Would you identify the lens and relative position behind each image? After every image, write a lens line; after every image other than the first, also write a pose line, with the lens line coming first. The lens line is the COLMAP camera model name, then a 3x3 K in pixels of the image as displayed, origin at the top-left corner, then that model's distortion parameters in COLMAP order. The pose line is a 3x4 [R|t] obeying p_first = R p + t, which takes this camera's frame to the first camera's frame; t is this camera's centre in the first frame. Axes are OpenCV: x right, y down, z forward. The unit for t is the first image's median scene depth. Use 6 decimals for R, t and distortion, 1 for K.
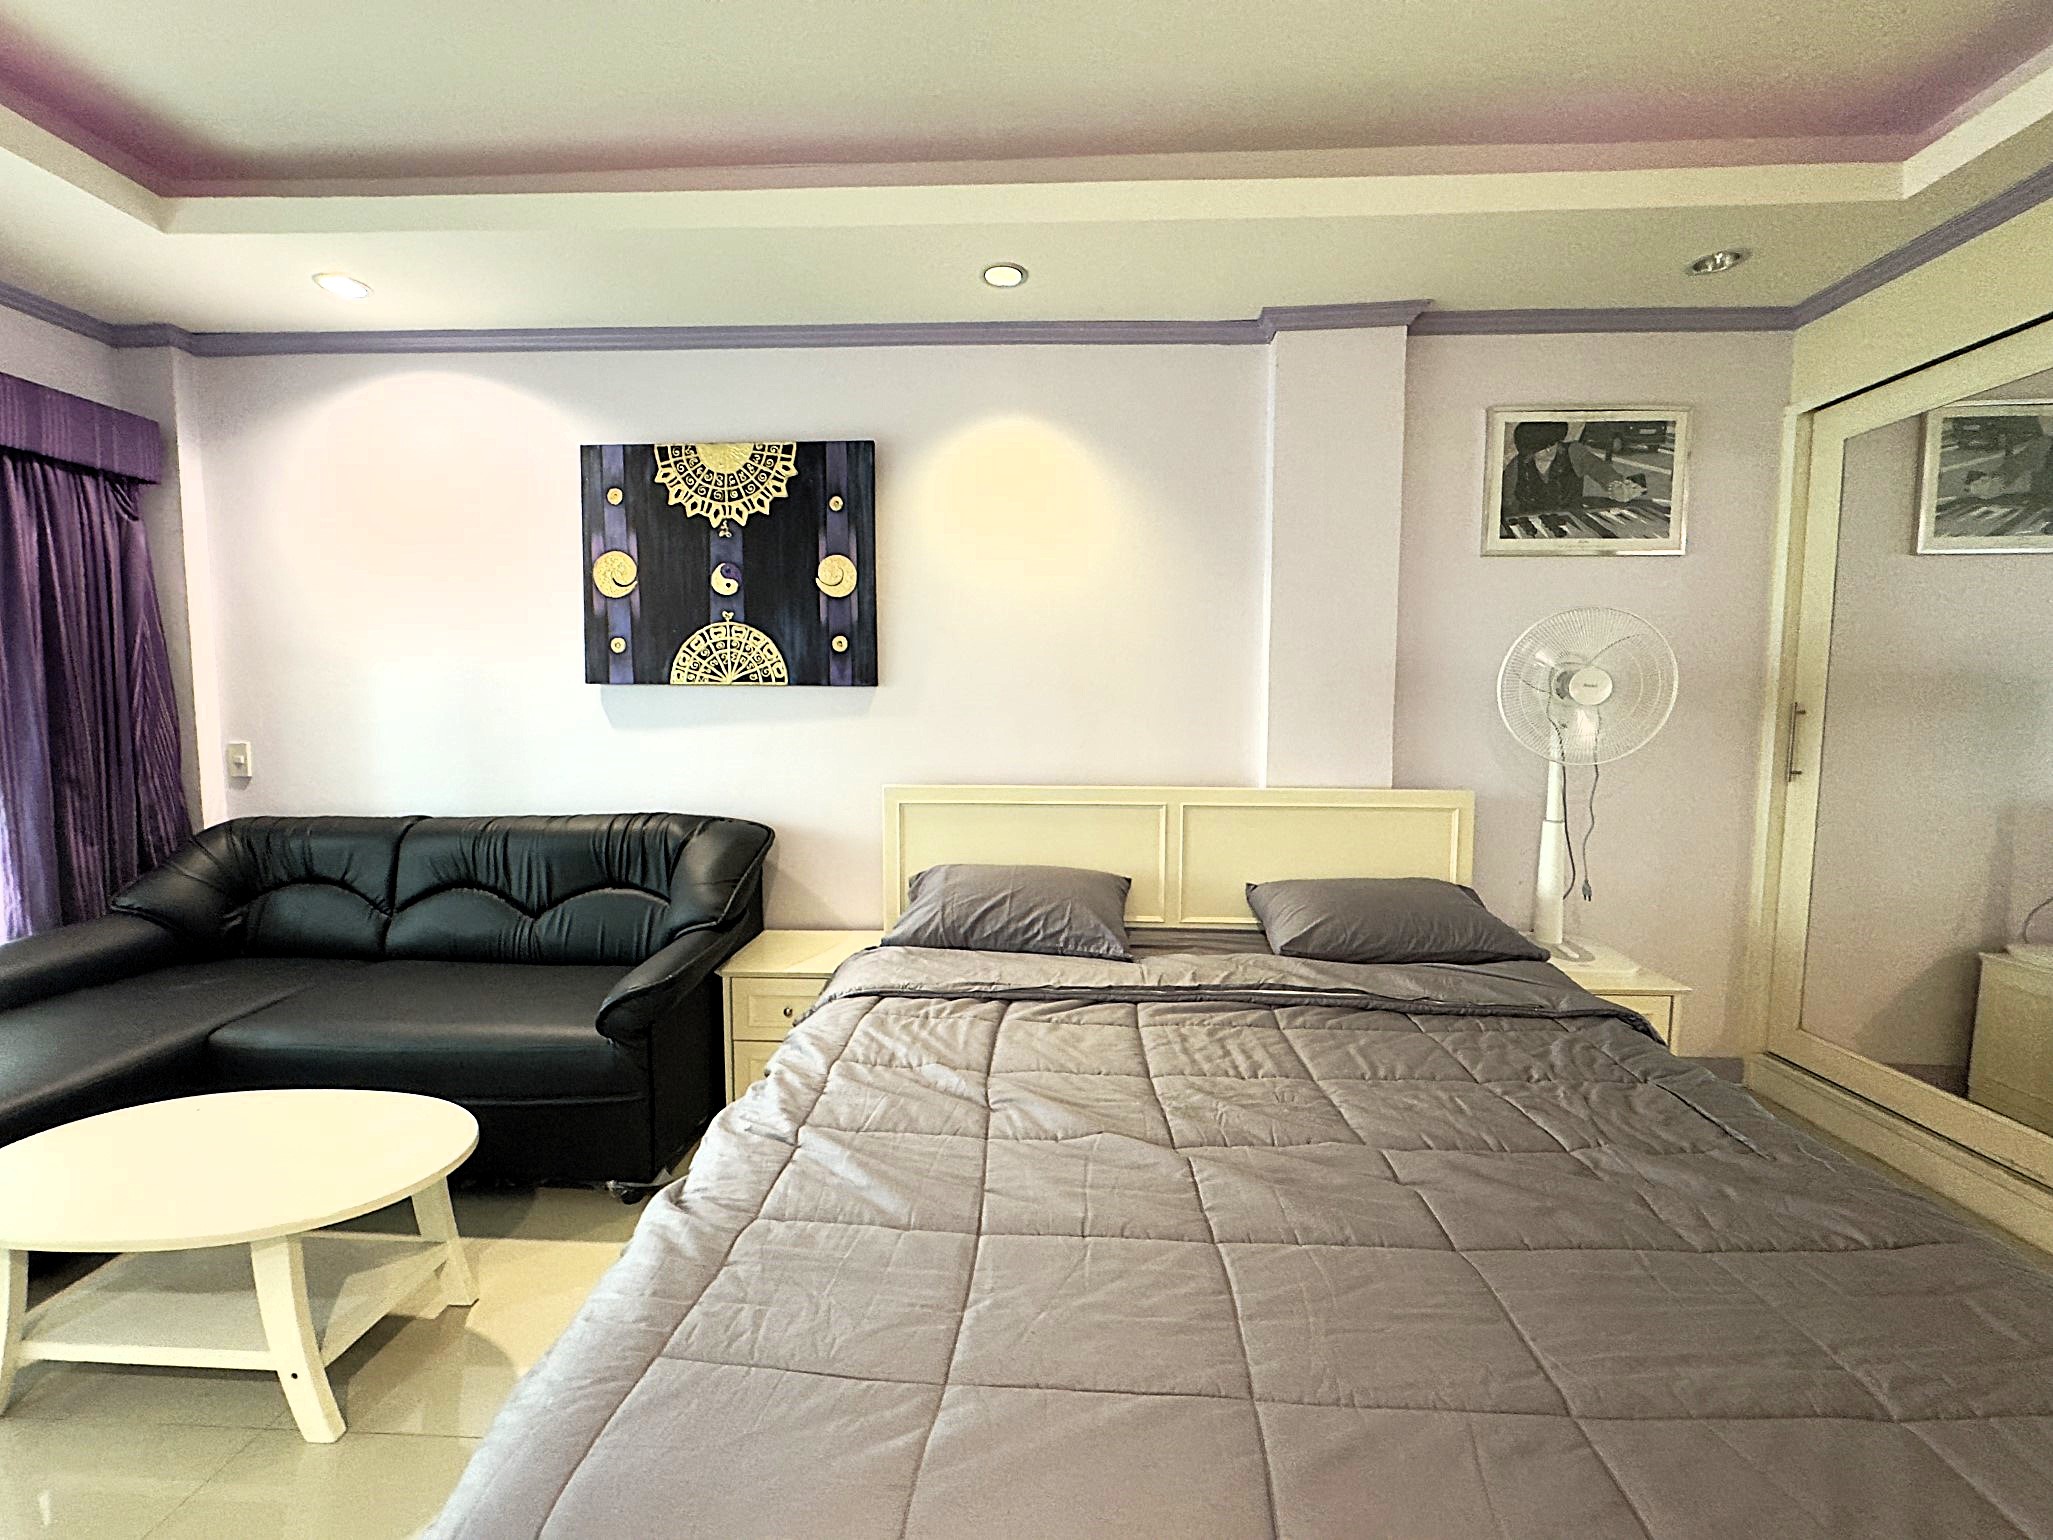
lens RADIAL K [[824.1, 0, 1011.2], [0, 824.1, 770.2], [0, 0, 1]] dist [-0.001390, -0.000108]
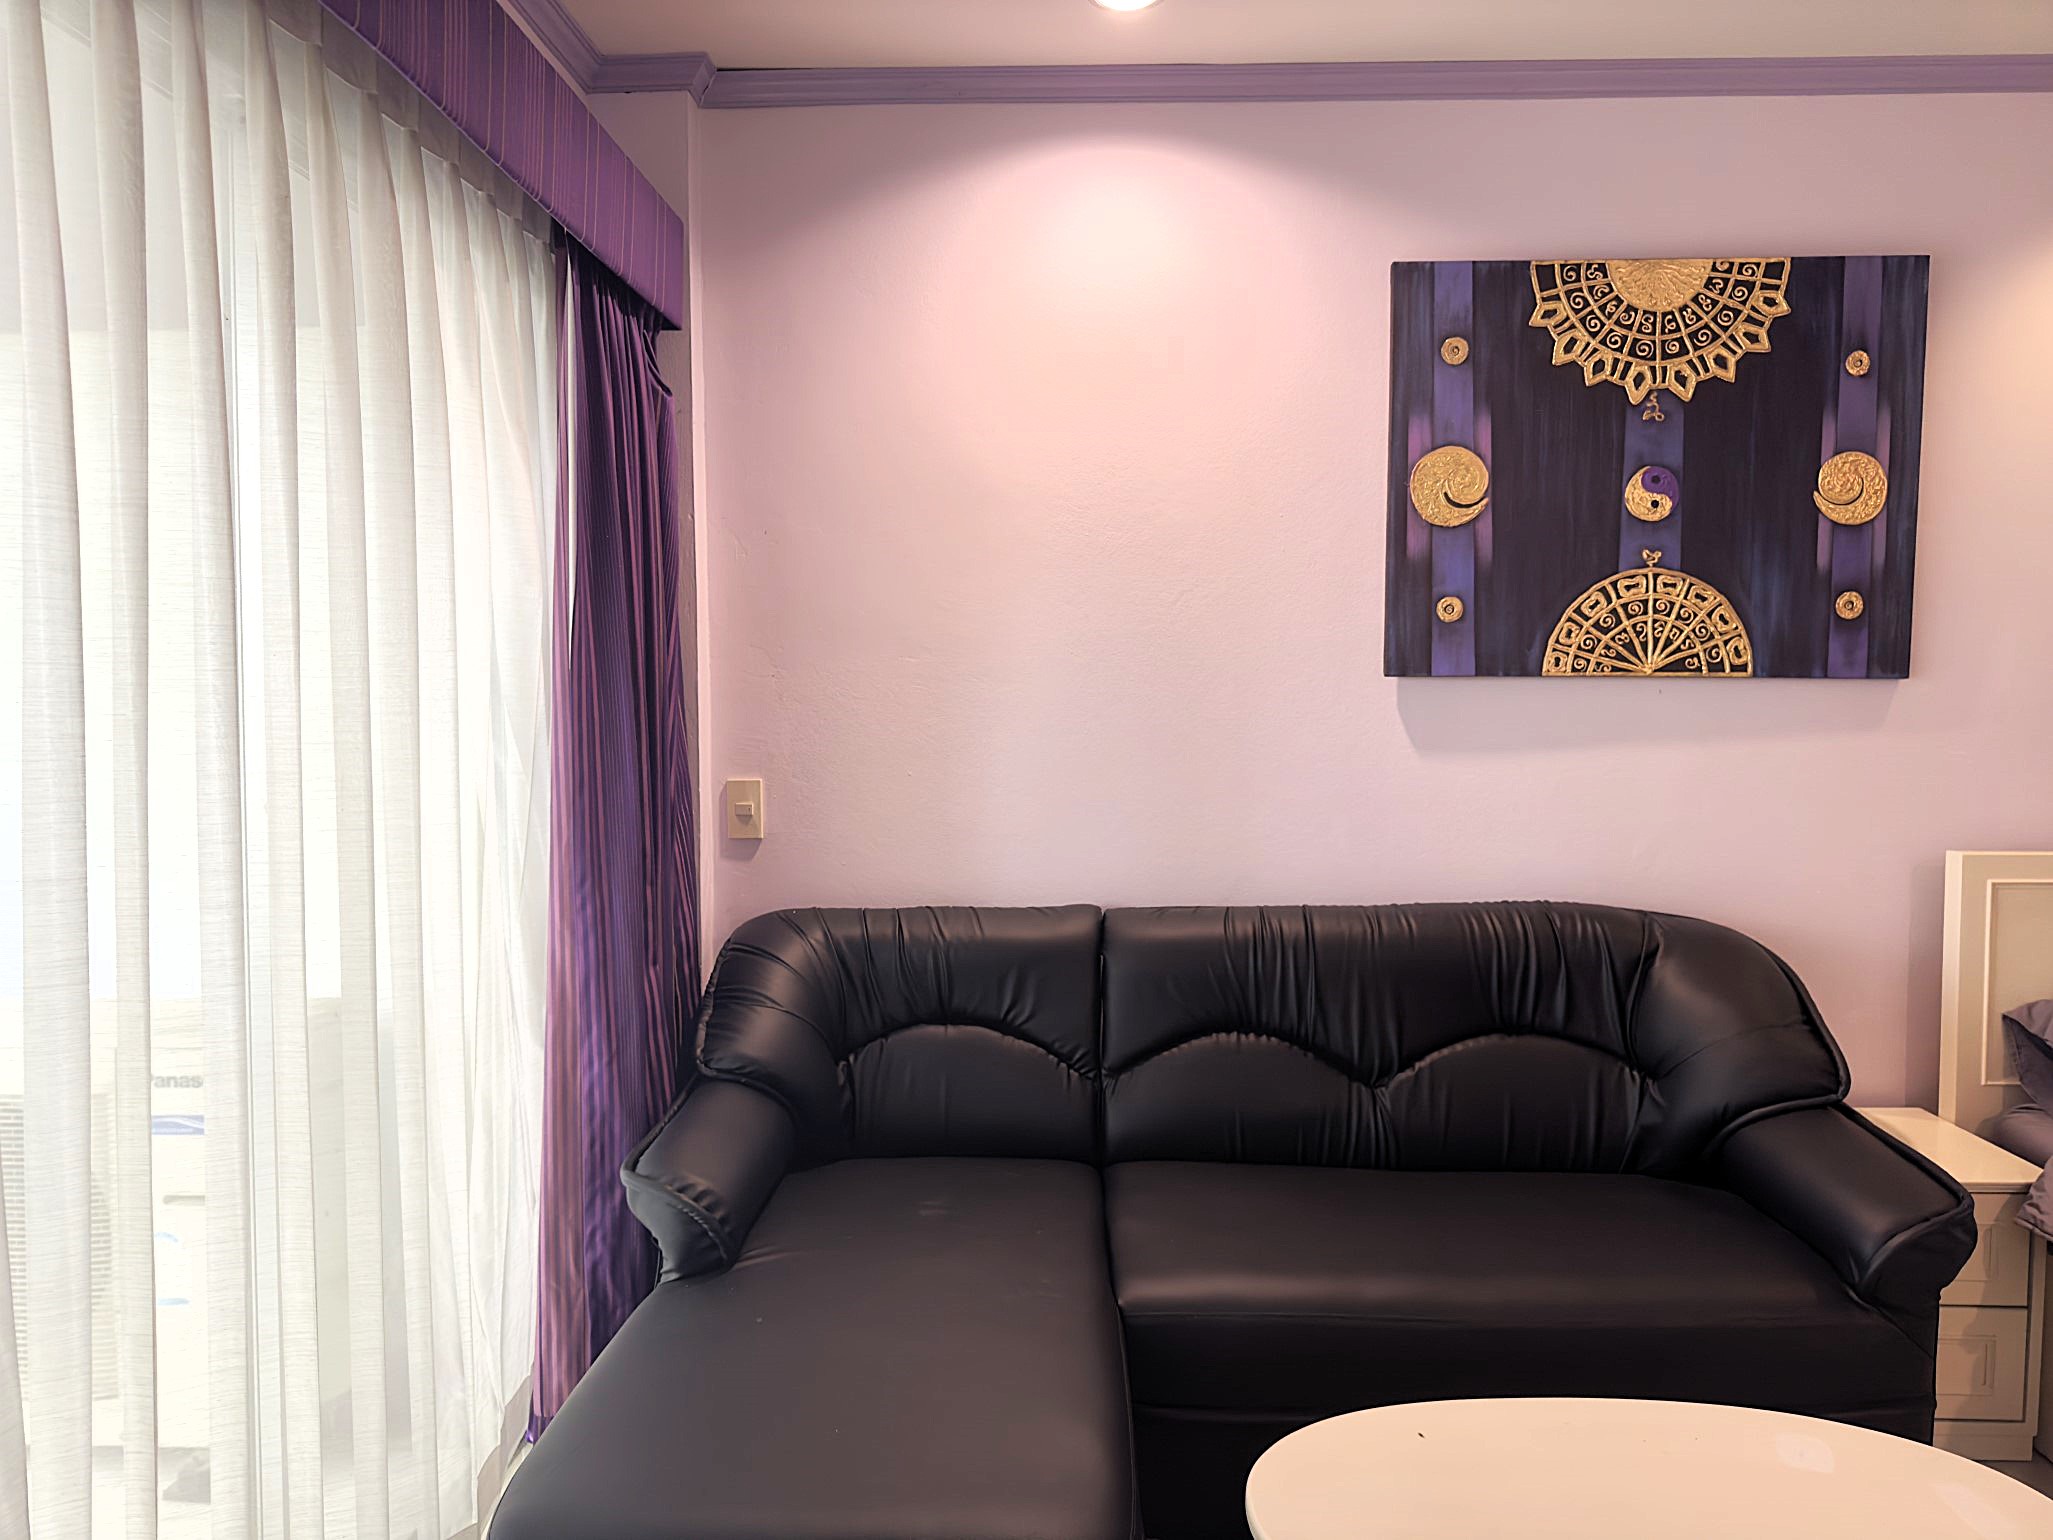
lens RADIAL K [[1452.6, 0, 1018.8], [0, 1452.6, 781.5], [0, 0, 1]] dist [0.029579, -0.039498]
pose [[0.999969, -0.002364, 0.007547, -0.803384], [0.002530, 0.999753, -0.022095, -0.009732], [-0.007492, 0.022113, 0.999727, -0.010946]]
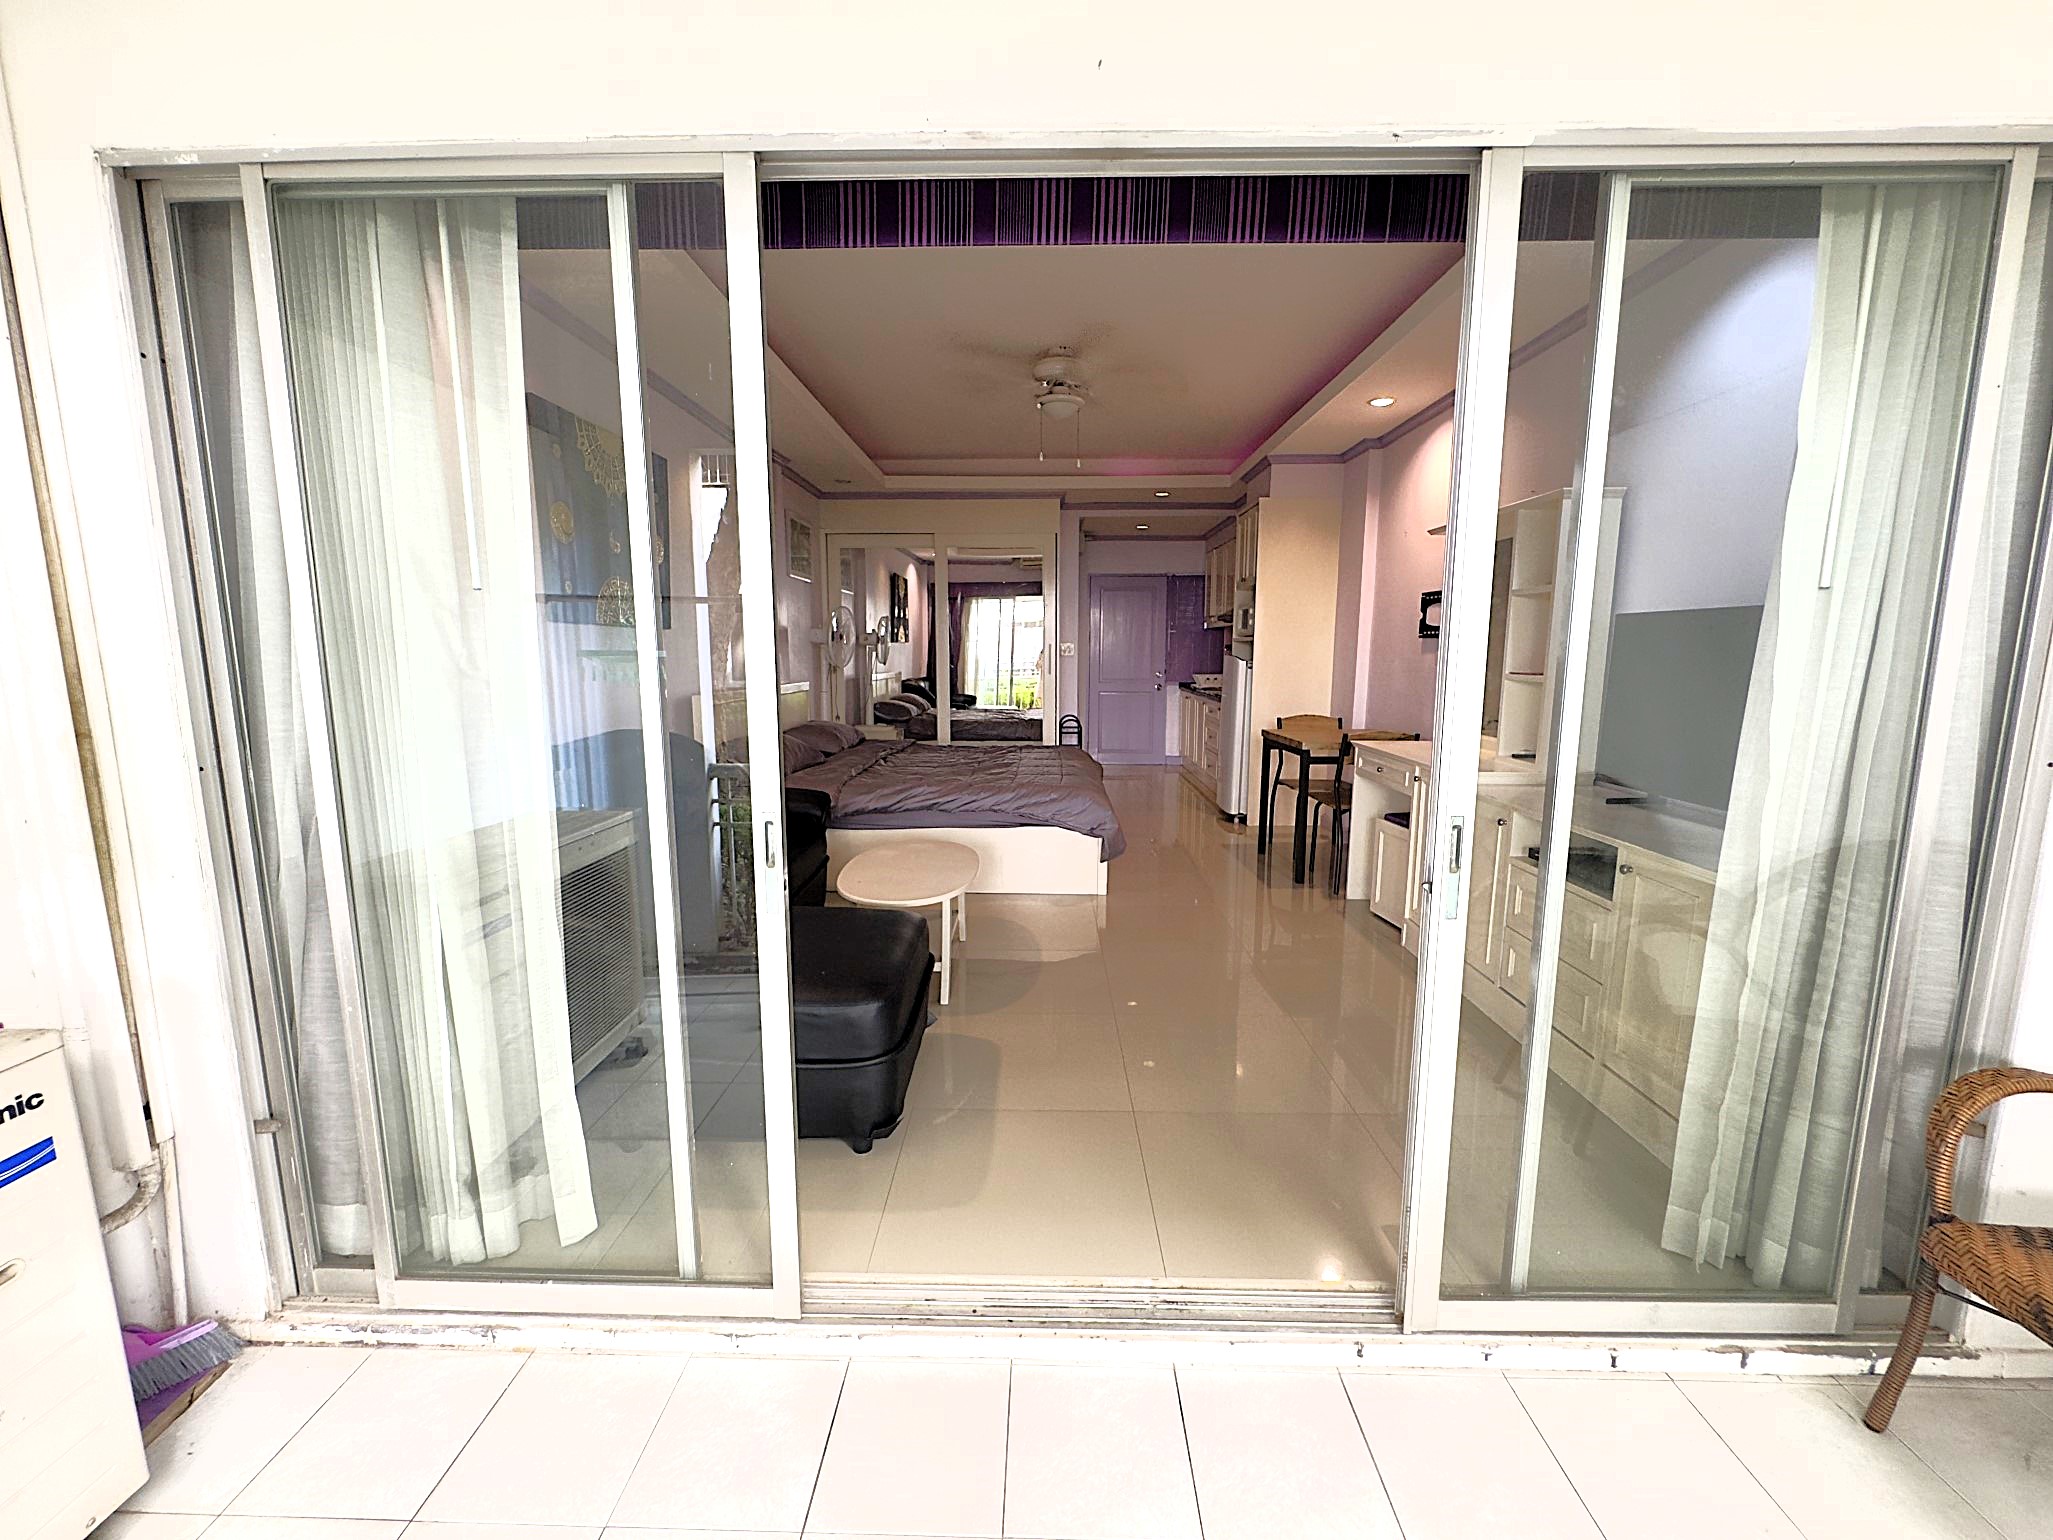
lens RADIAL K [[824.1, 0, 1029.6], [0, 824.1, 767.3], [0, 0, 1]] dist [-0.001390, -0.000108]
pose [[-0.024641, -0.142198, 0.989531, -1.673127], [0.068035, 0.987299, 0.143571, -0.022783], [-0.997379, 0.070861, -0.014653, 0.408221]]
